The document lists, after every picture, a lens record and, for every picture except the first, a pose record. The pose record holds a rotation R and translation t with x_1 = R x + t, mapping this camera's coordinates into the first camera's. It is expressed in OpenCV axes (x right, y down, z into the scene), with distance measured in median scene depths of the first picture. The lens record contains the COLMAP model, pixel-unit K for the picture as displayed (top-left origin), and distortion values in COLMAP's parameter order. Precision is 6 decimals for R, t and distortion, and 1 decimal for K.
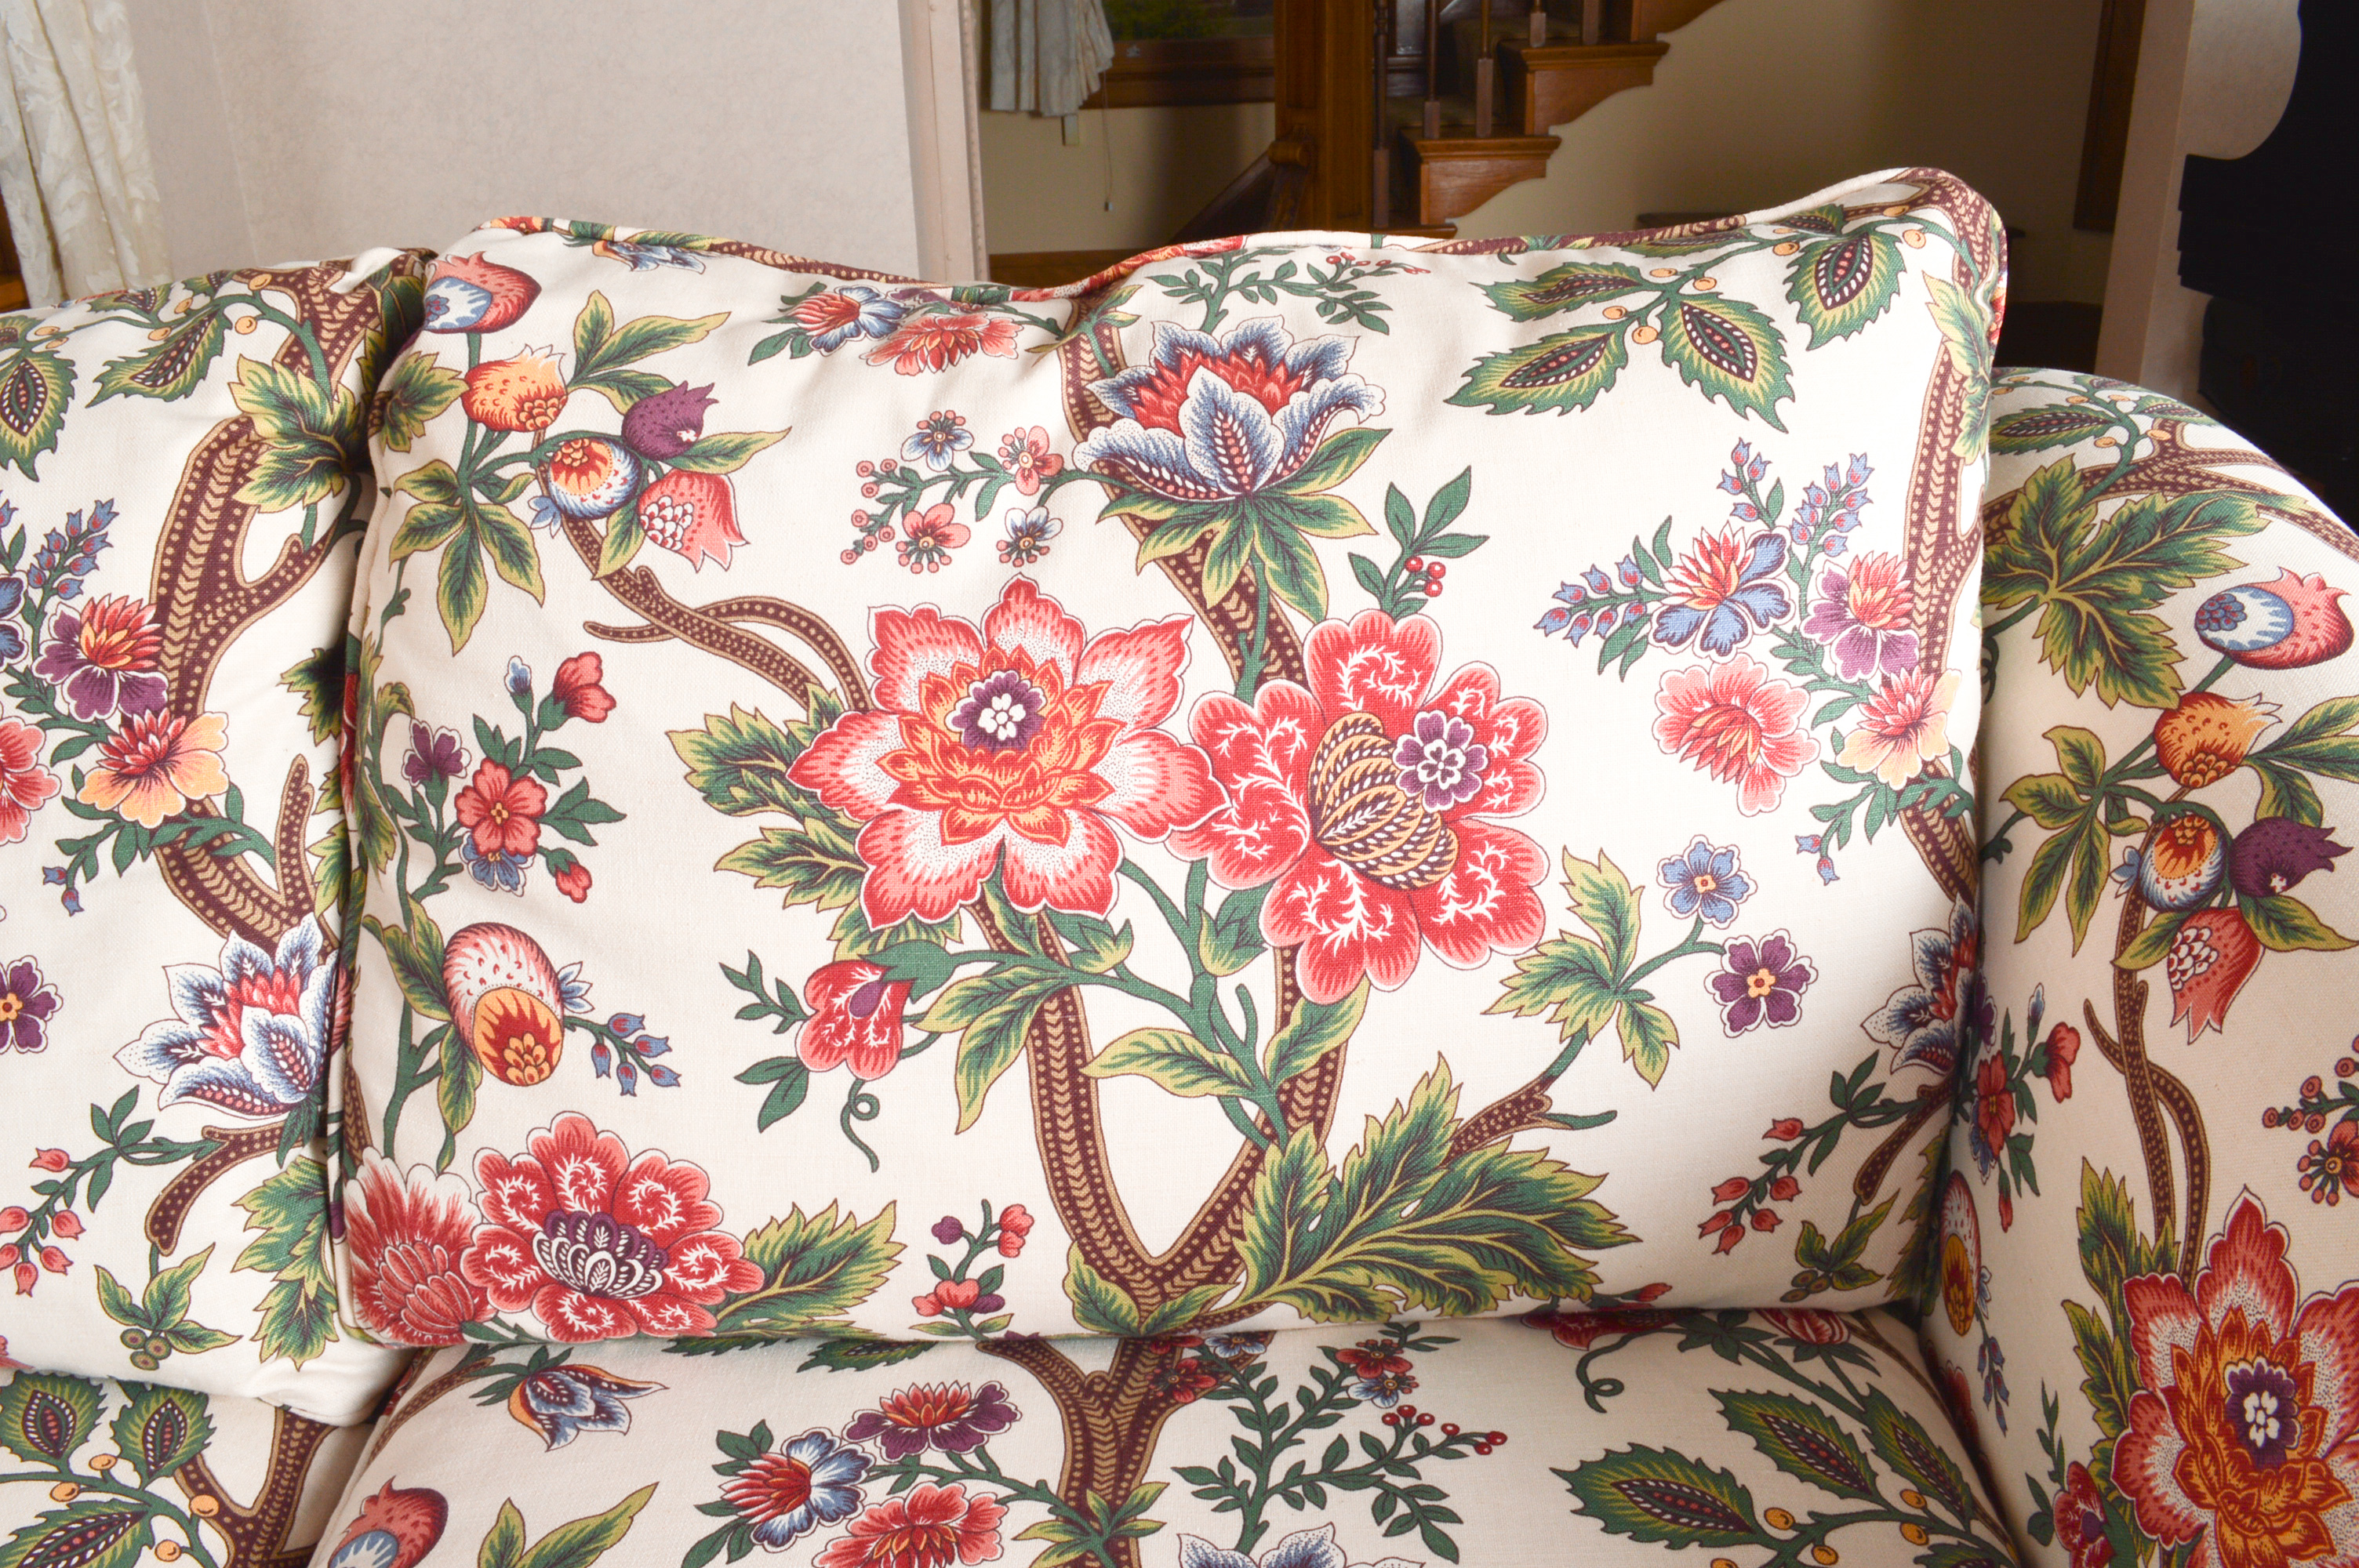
lens RADIAL K [[1874.4, 0, 1165.5], [0, 1874.4, 775.7], [0, 0, 1]] dist [-0.088352, 0.014221]
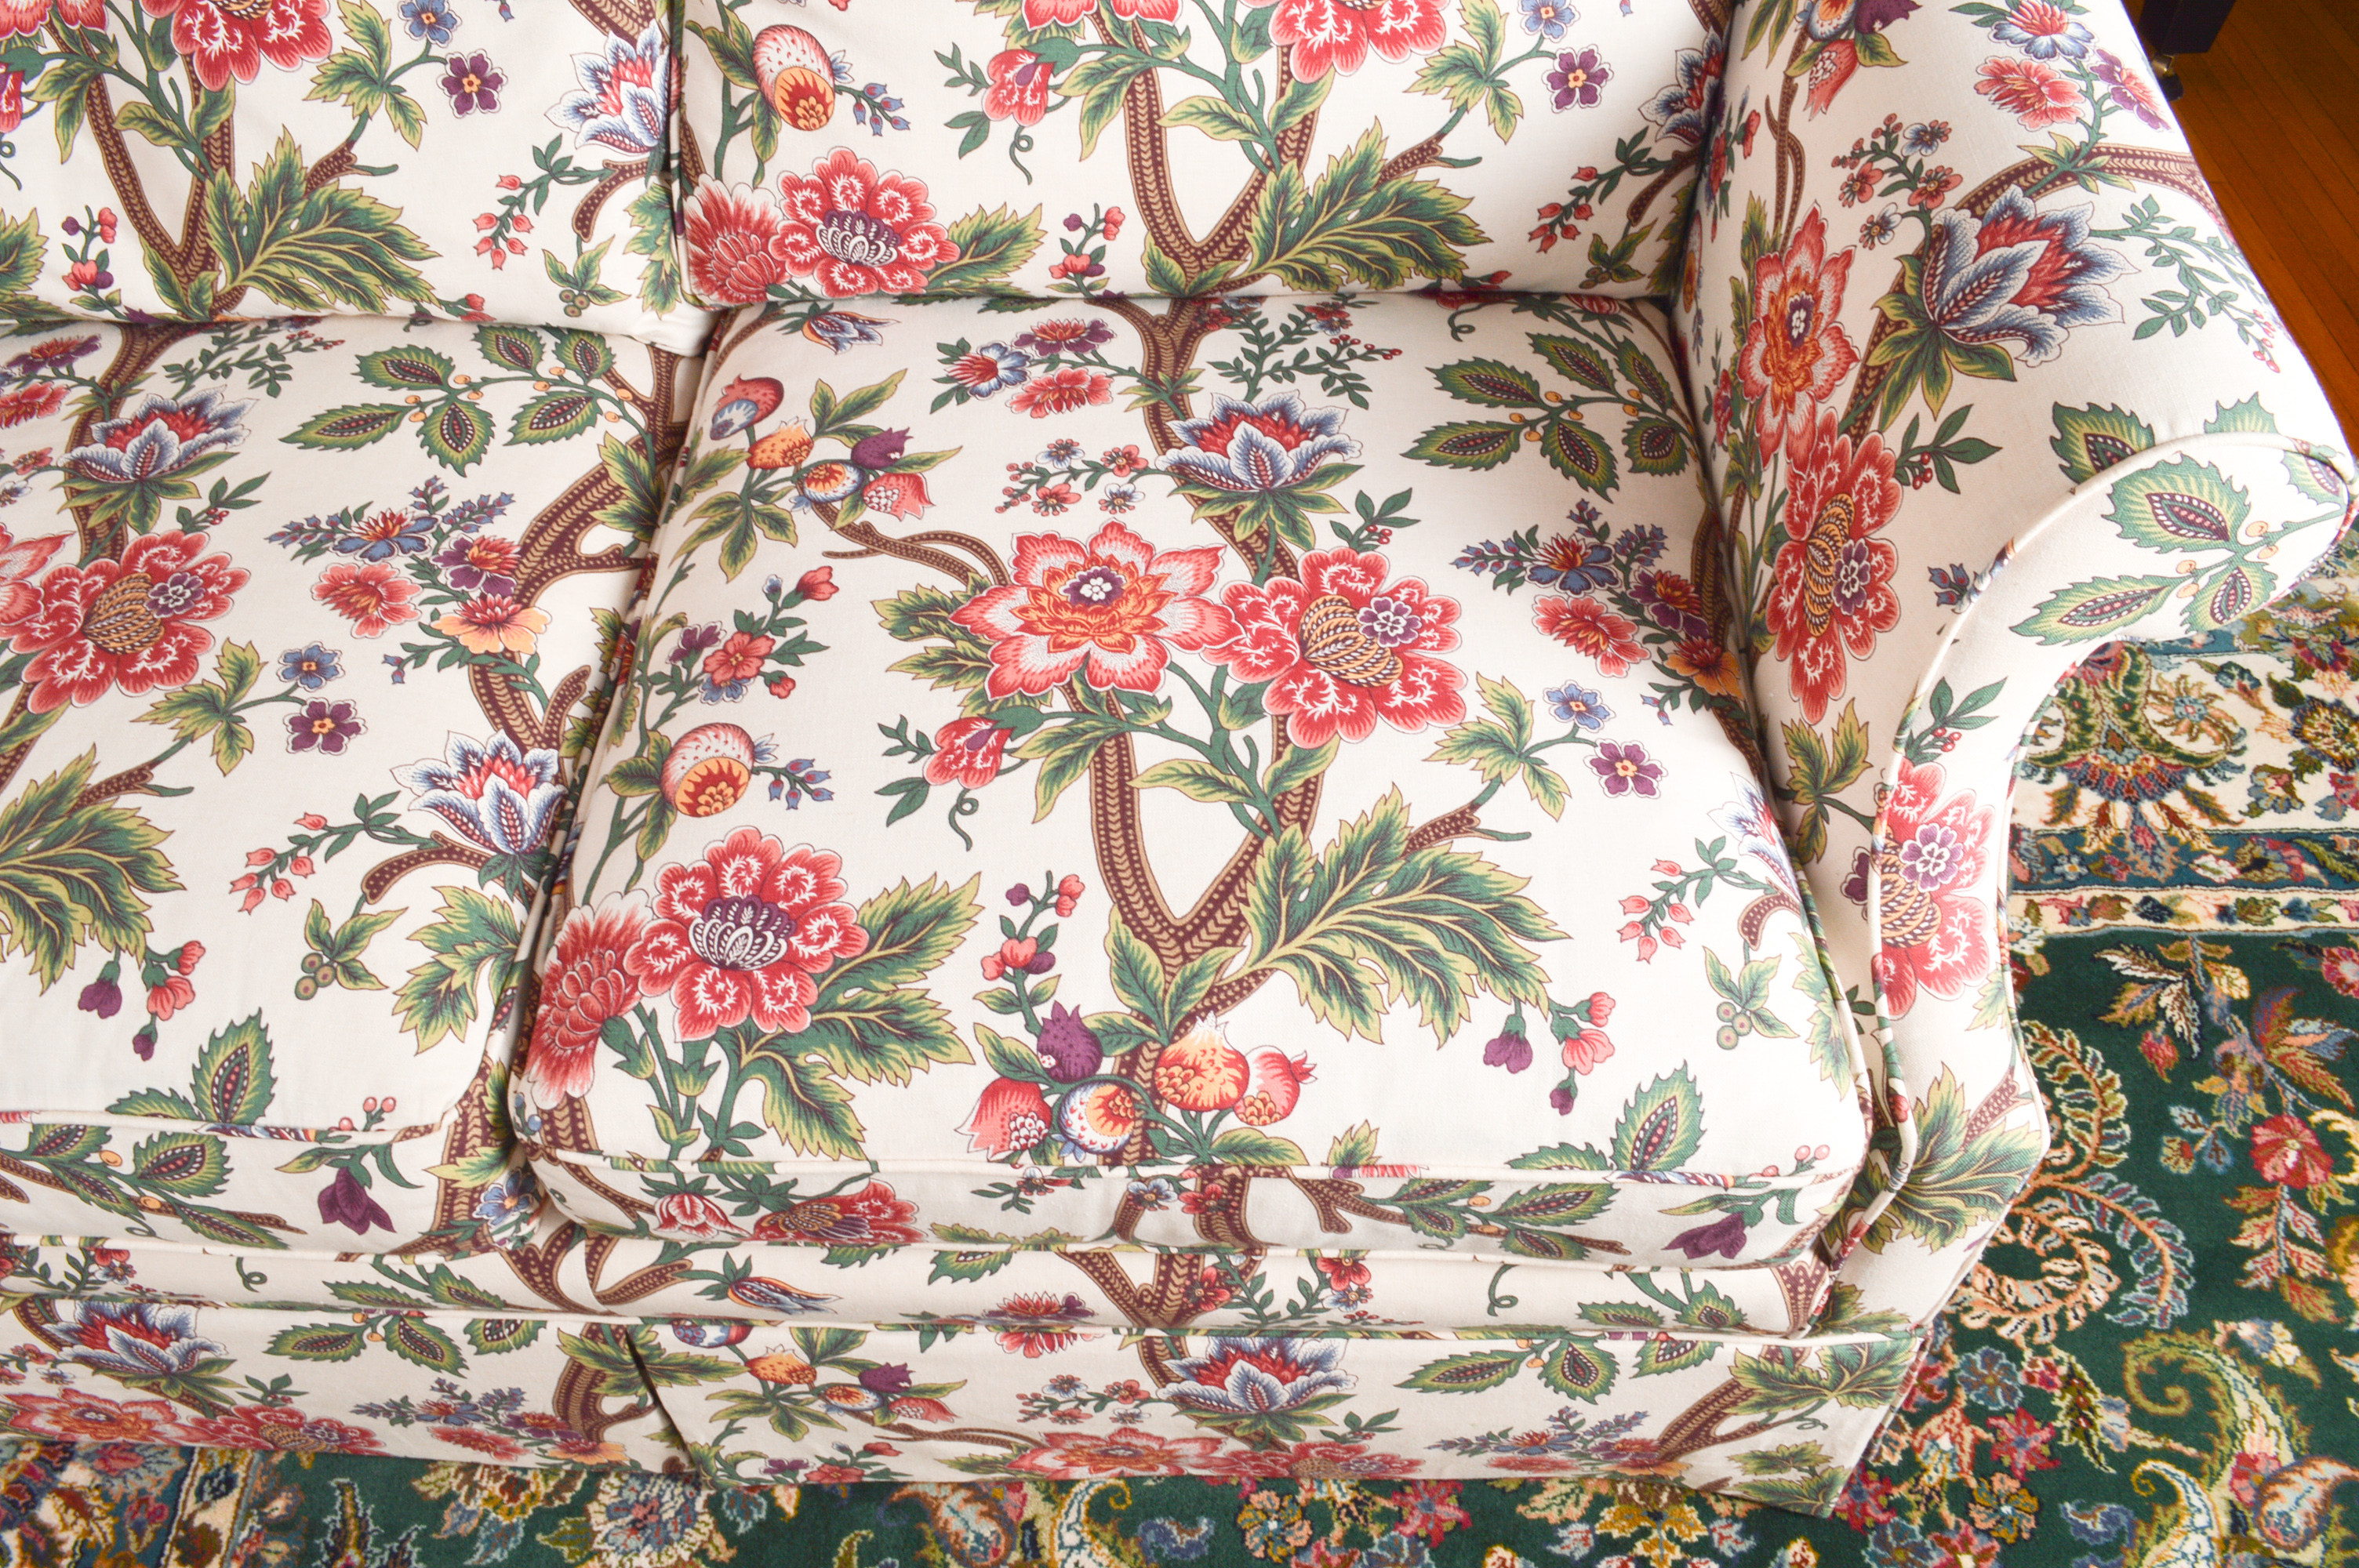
lens RADIAL K [[1877.8, 0, 1166.1], [0, 1877.8, 777.0], [0, 0, 1]] dist [-0.088954, 0.017392]
pose [[0.999725, 0.011049, 0.020671, -0.063603], [-0.018878, 0.902289, 0.430718, -0.025496], [-0.013893, -0.430990, 0.902250, -0.710745]]
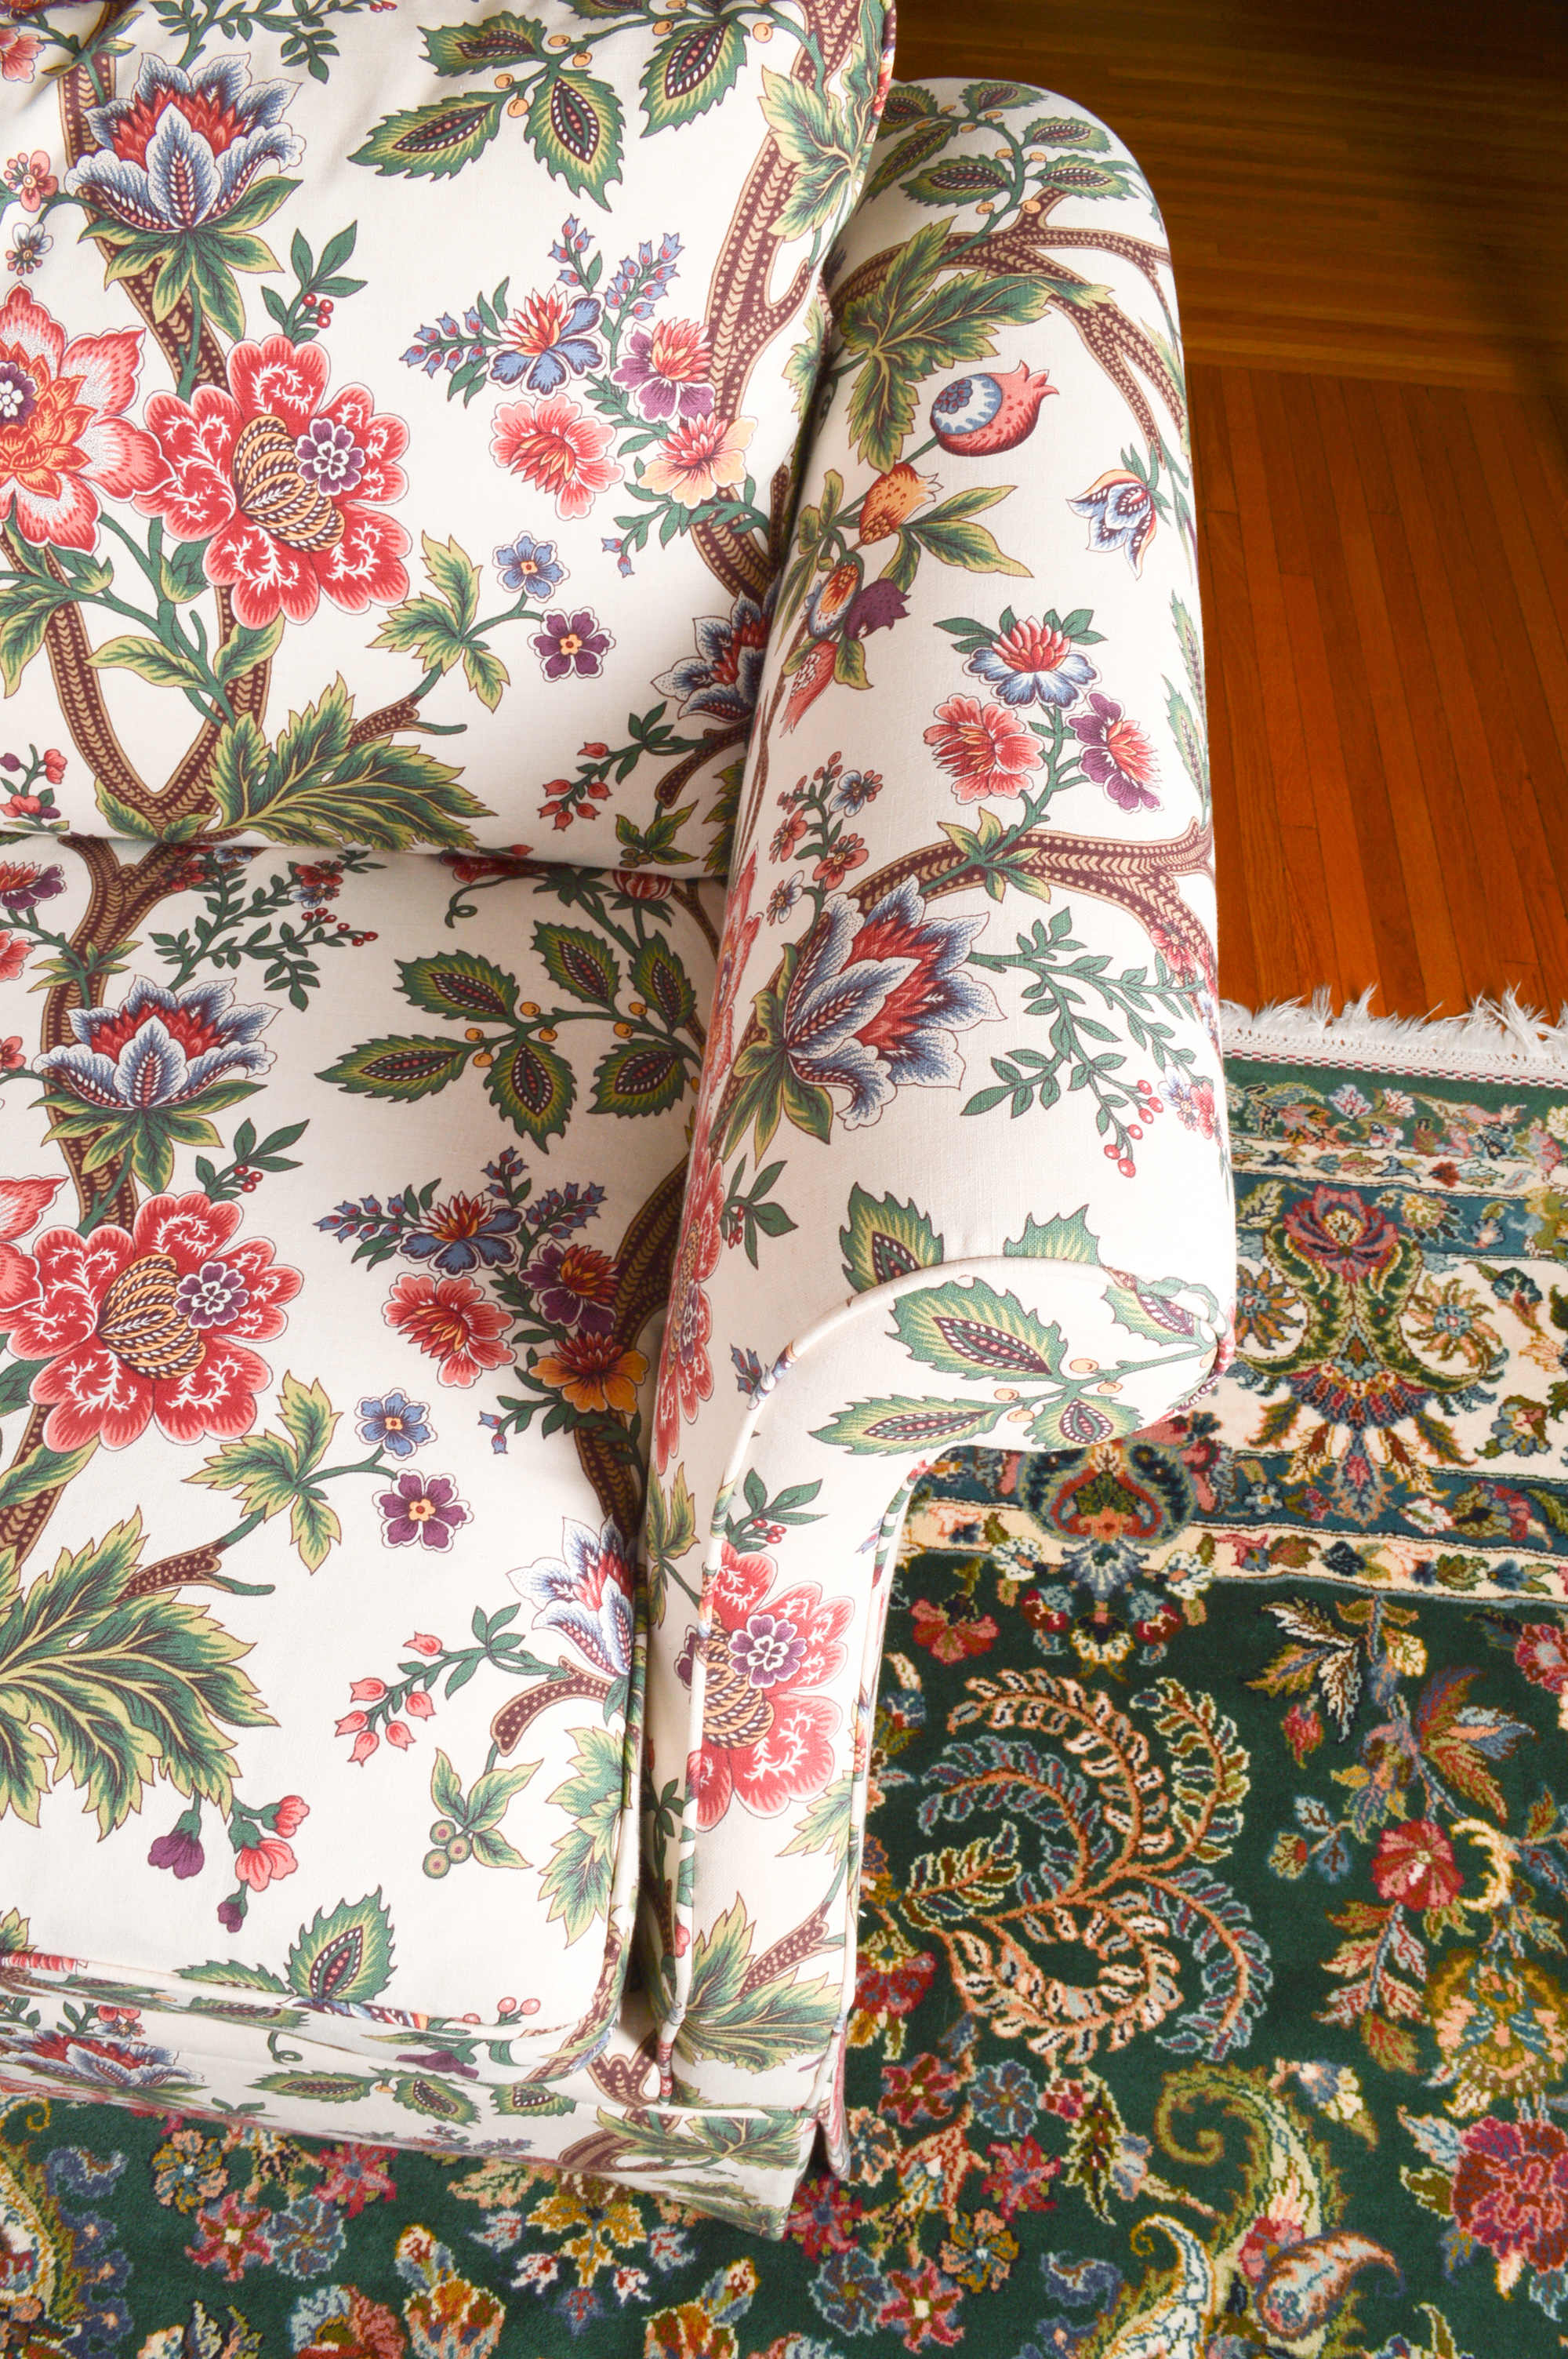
lens RADIAL K [[1874.4, 0, 772.2], [0, 1874.4, 1196.1], [0, 0, 1]] dist [-0.088352, 0.014221]
pose [[0.994559, 0.103616, 0.010801, 0.499285], [-0.095787, 0.868760, 0.485881, -0.217885], [0.040962, -0.484272, 0.873958, -0.396384]]
